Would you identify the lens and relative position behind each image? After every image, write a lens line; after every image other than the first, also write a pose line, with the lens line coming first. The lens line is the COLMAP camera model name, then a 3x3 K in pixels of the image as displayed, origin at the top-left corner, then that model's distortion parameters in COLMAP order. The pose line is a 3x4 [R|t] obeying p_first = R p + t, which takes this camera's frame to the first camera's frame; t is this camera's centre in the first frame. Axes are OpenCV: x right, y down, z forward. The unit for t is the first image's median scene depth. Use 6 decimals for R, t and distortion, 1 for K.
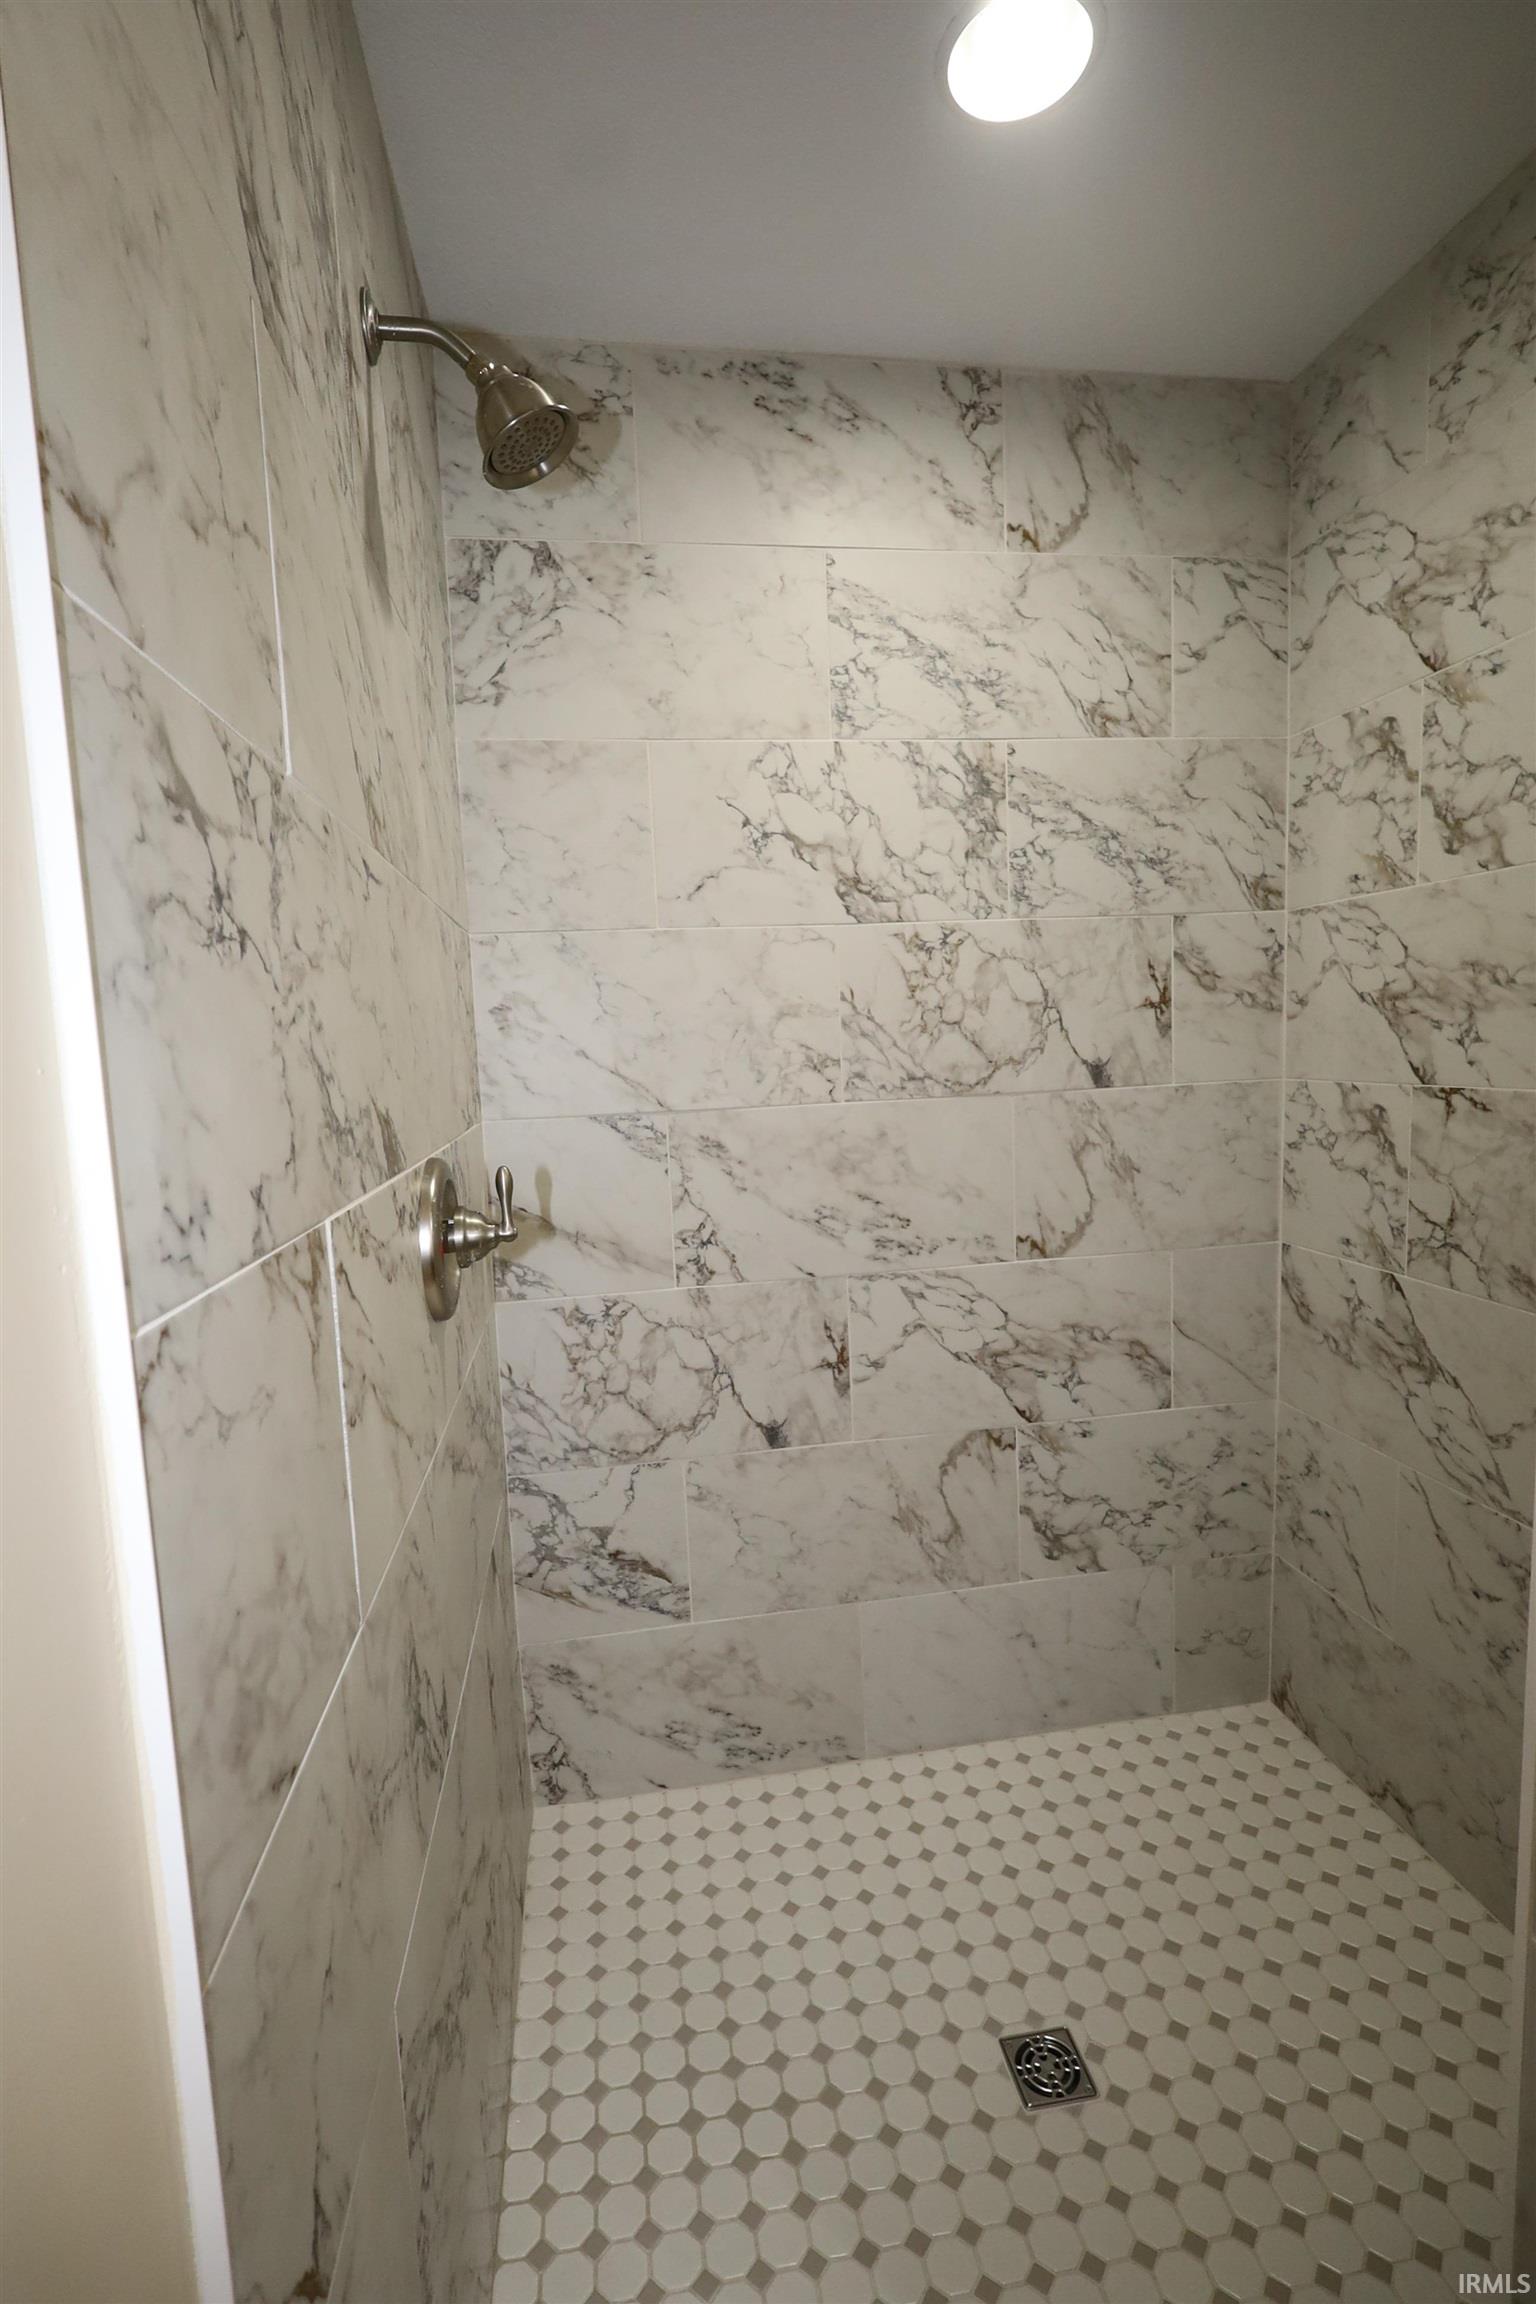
lens RADIAL K [[1062.1, 0, 762.0], [0, 1062.1, 1138.7], [0, 0, 1]] dist [-0.003864, 0.000517]
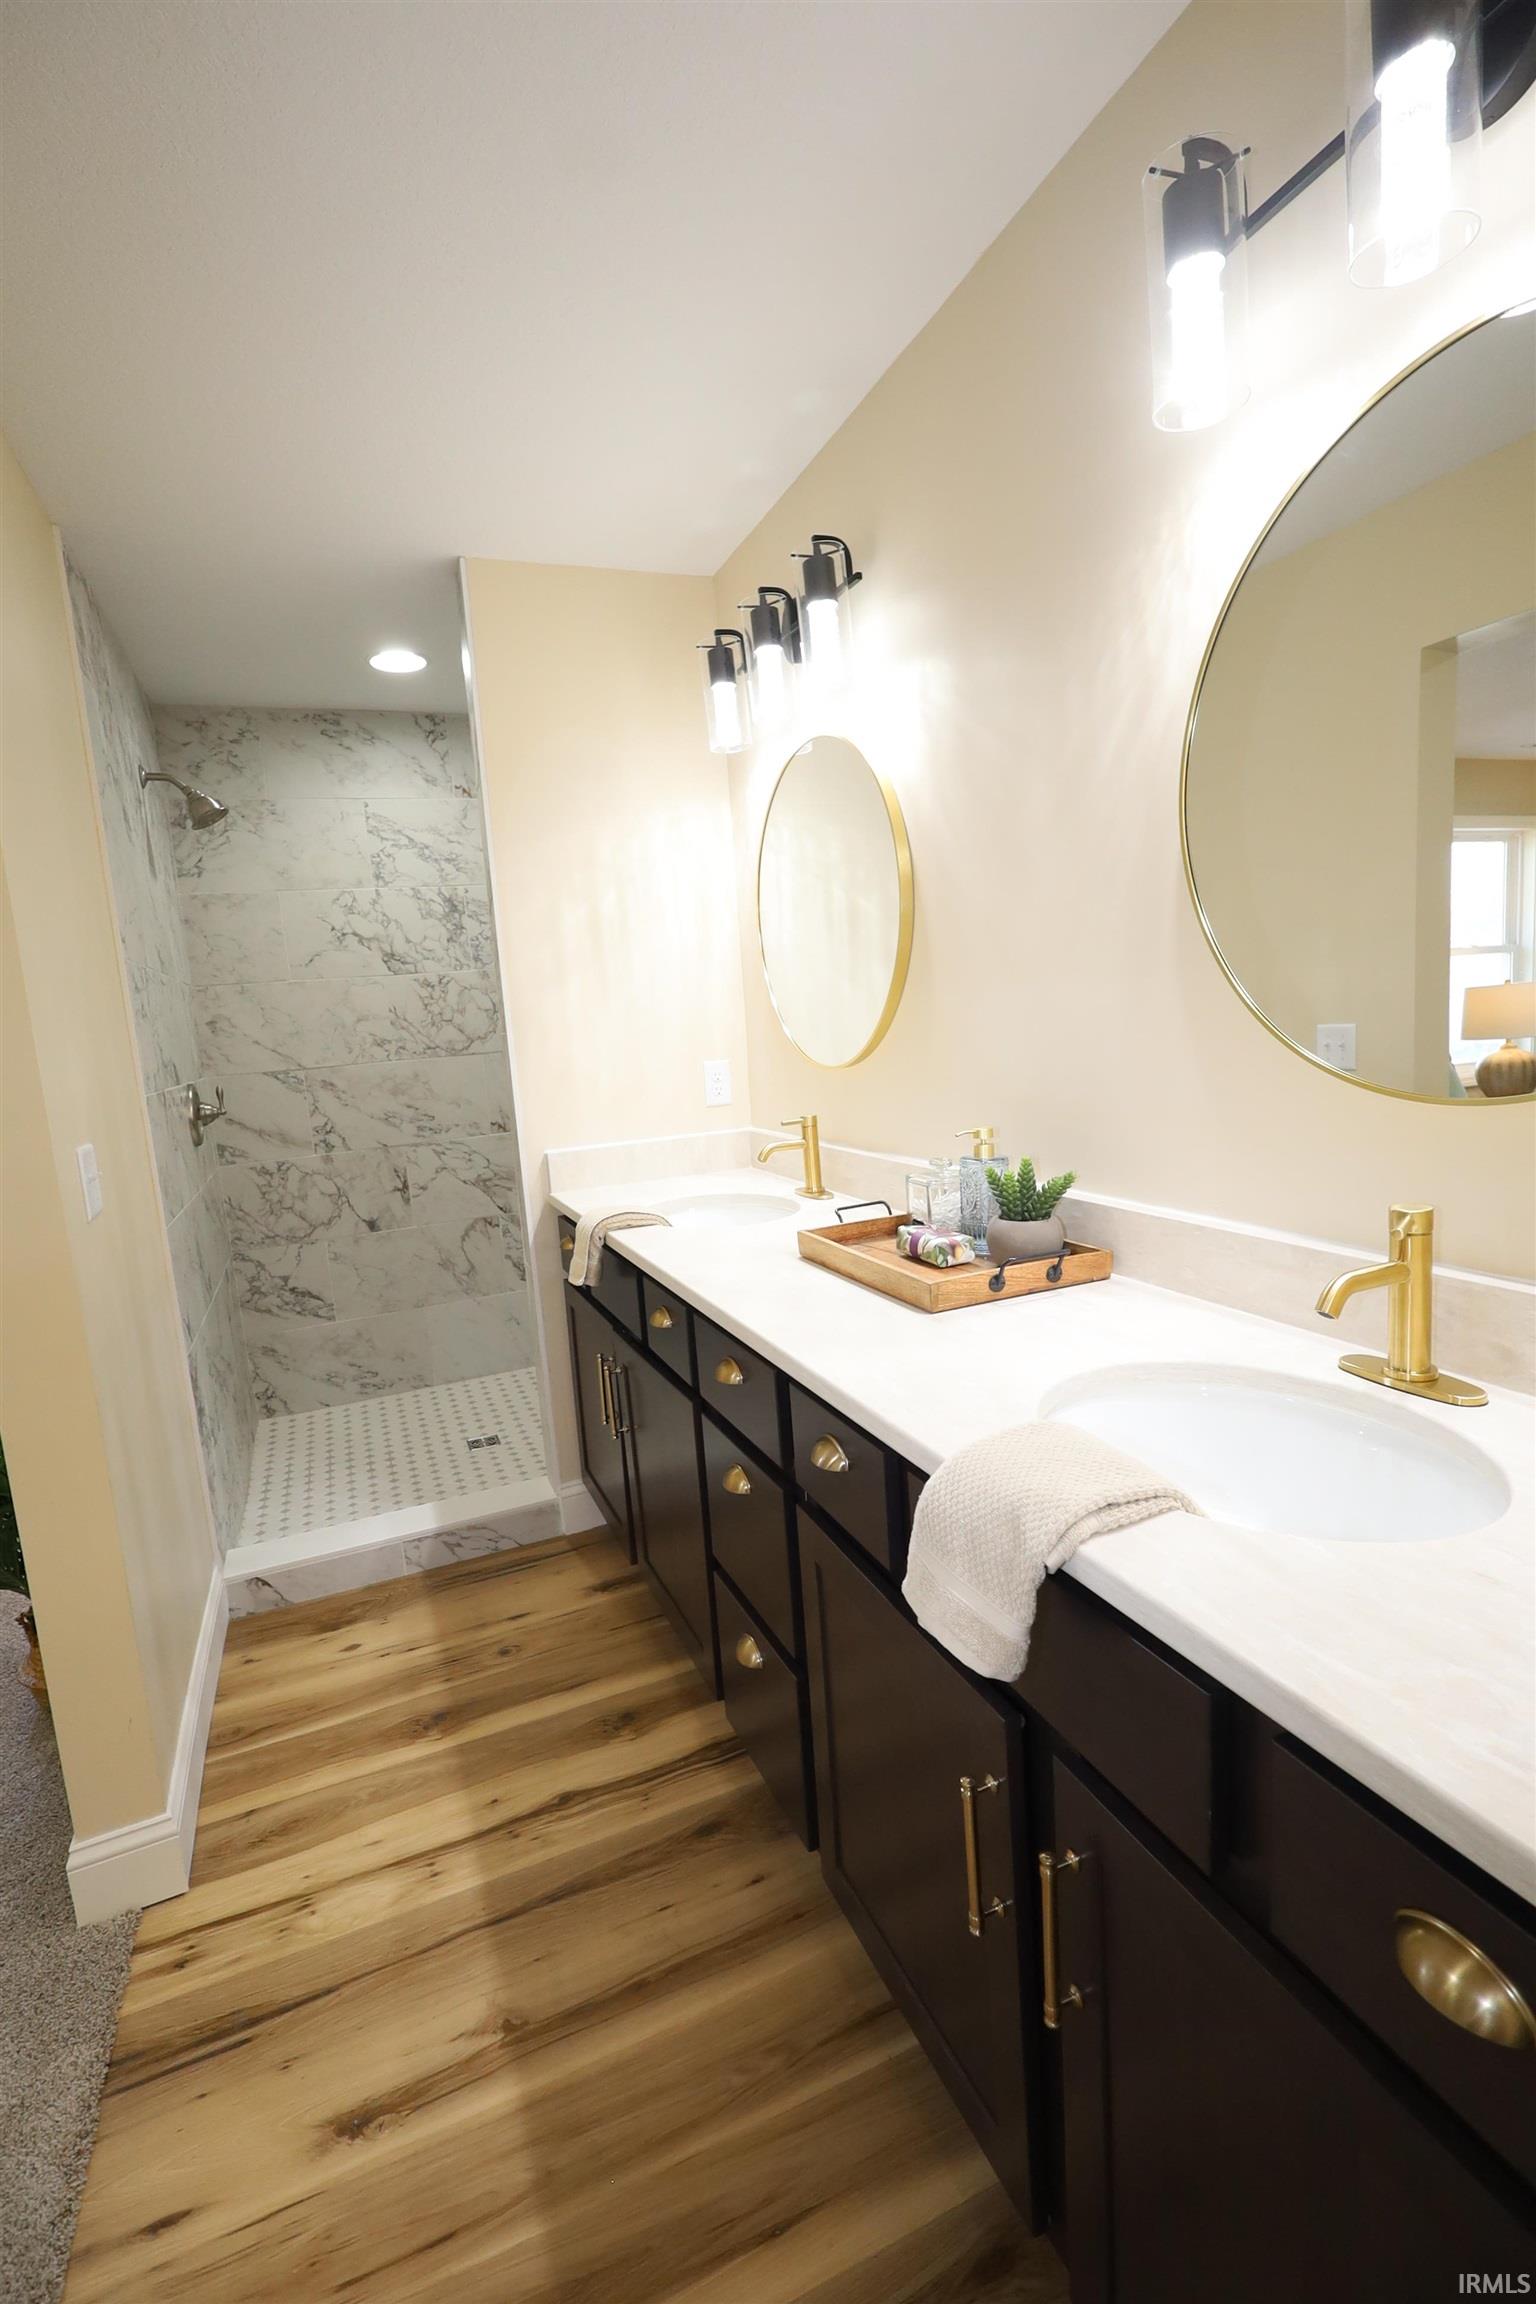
lens RADIAL K [[1062.1, 0, 764.3], [0, 1062.1, 1149.7], [0, 0, 1]] dist [-0.003864, 0.000517]
pose [[0.969800, -0.062788, 0.235682, 0.277861], [0.056527, 0.997848, 0.033236, 0.111149], [-0.237262, -0.018909, 0.971262, -1.193985]]
